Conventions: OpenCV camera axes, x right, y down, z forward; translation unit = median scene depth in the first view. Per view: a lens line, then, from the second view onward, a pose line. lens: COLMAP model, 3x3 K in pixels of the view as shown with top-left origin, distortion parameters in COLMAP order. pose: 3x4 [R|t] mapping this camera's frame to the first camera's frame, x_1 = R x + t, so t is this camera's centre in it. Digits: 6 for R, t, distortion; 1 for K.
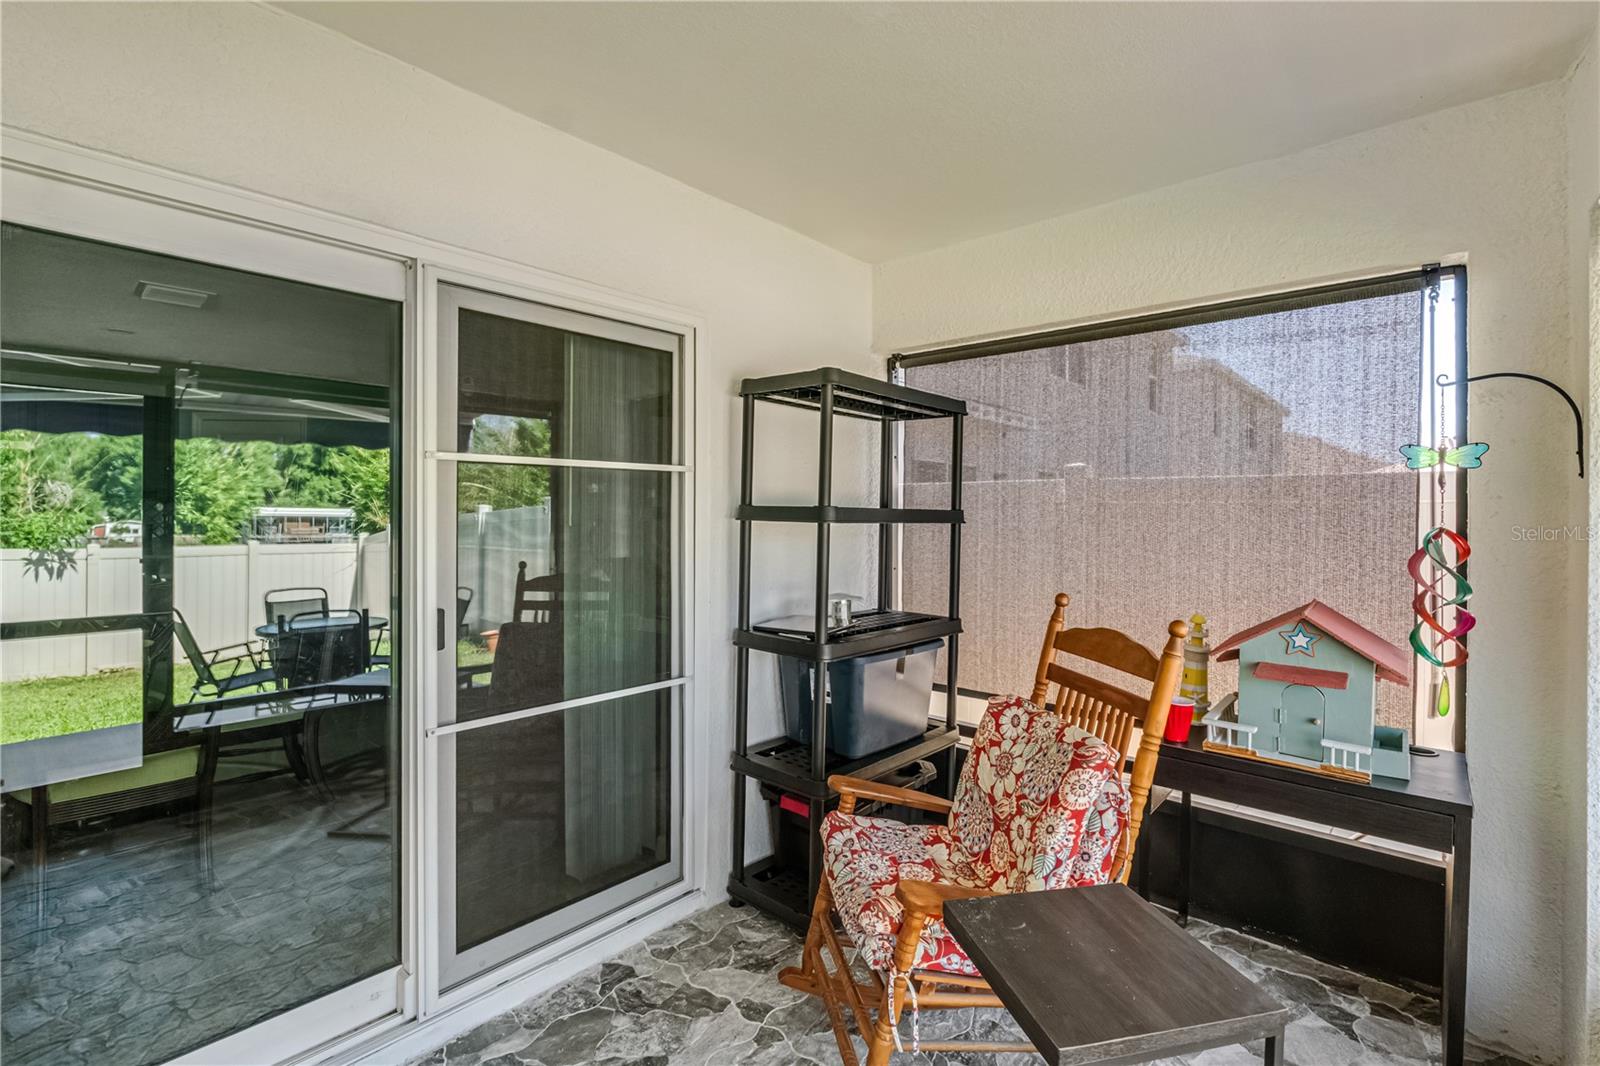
lens RADIAL K [[733.1, 0, 803.4], [0, 733.1, 525.2], [0, 0, 1]] dist [-0.005190, -0.000697]
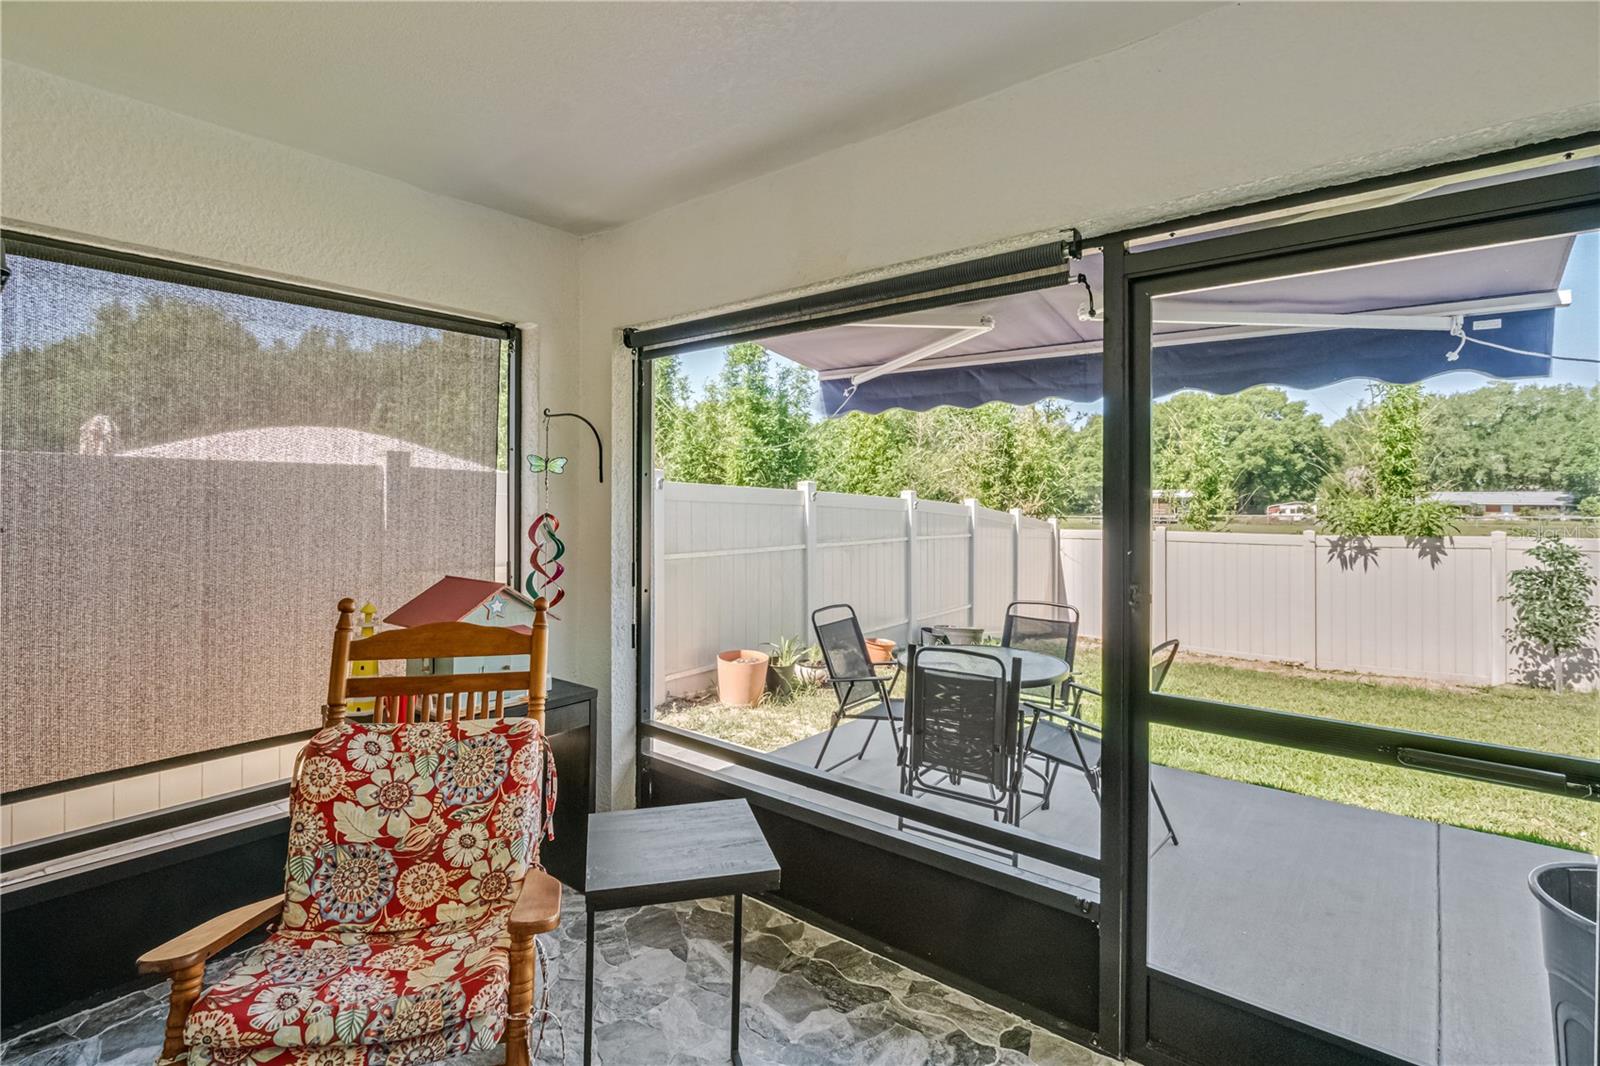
lens RADIAL K [[733.1, 0, 803.8], [0, 733.1, 519.3], [0, 0, 1]] dist [-0.005190, -0.000697]
pose [[-0.032891, -0.032574, 0.998928, -0.587554], [0.010369, 0.999404, 0.032931, -0.027336], [-0.999405, 0.011441, -0.032533, 0.517363]]
